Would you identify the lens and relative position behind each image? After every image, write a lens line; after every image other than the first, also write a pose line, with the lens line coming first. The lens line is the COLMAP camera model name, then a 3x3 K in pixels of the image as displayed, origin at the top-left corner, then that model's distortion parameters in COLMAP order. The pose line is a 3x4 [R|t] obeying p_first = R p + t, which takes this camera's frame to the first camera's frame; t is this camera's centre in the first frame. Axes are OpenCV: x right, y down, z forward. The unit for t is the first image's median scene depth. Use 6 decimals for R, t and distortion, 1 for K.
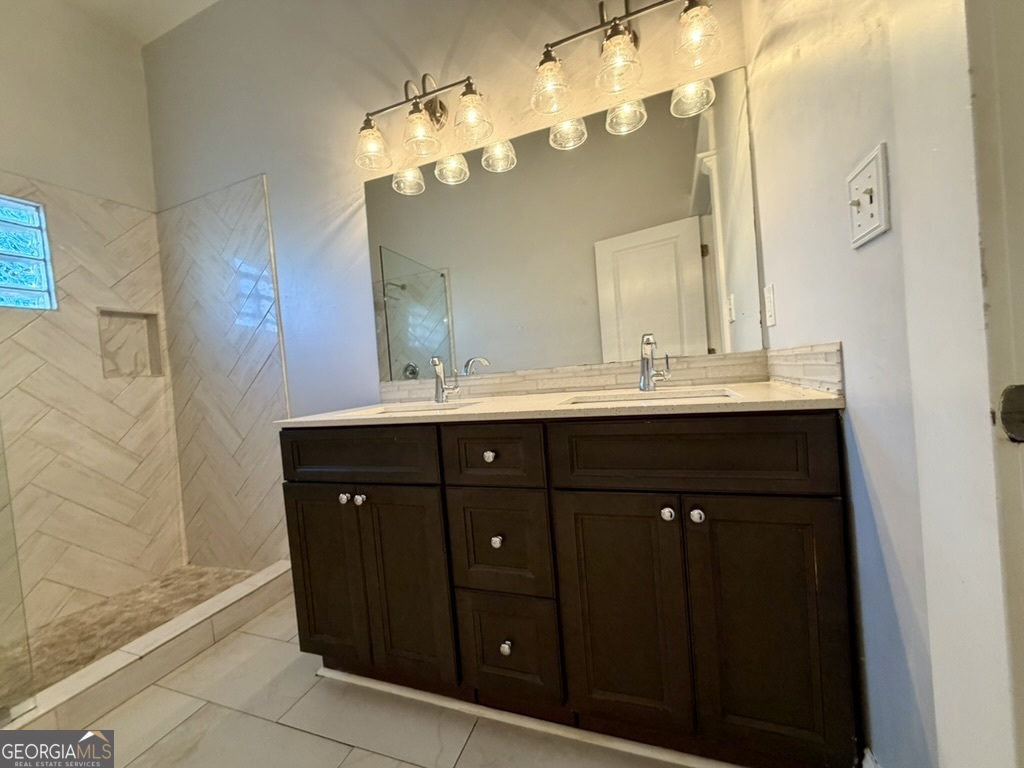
lens RADIAL K [[407.5, 0, 507.2], [0, 407.5, 380.5], [0, 0, 1]] dist [-0.001764, 0.000480]
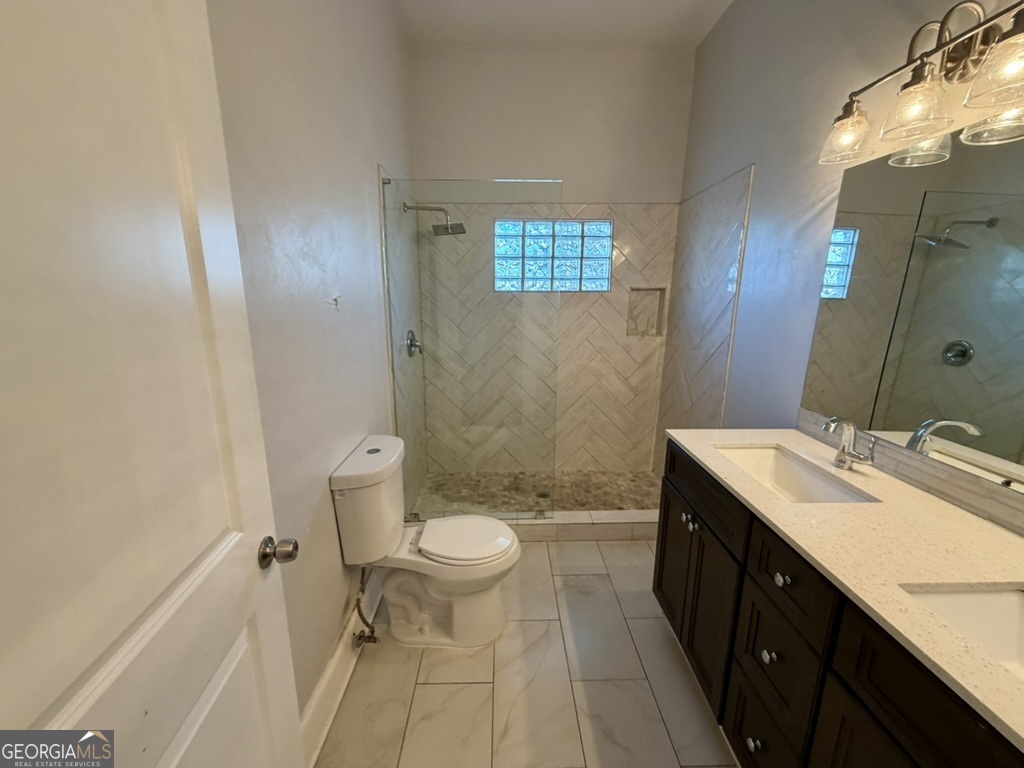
lens RADIAL K [[407.5, 0, 512.6], [0, 407.5, 381.6], [0, 0, 1]] dist [-0.001764, 0.000480]
pose [[0.372064, 0.284913, -0.883399, 0.215821], [-0.062879, 0.957276, 0.282257, -0.240366], [0.926075, -0.049471, 0.374083, 0.052299]]
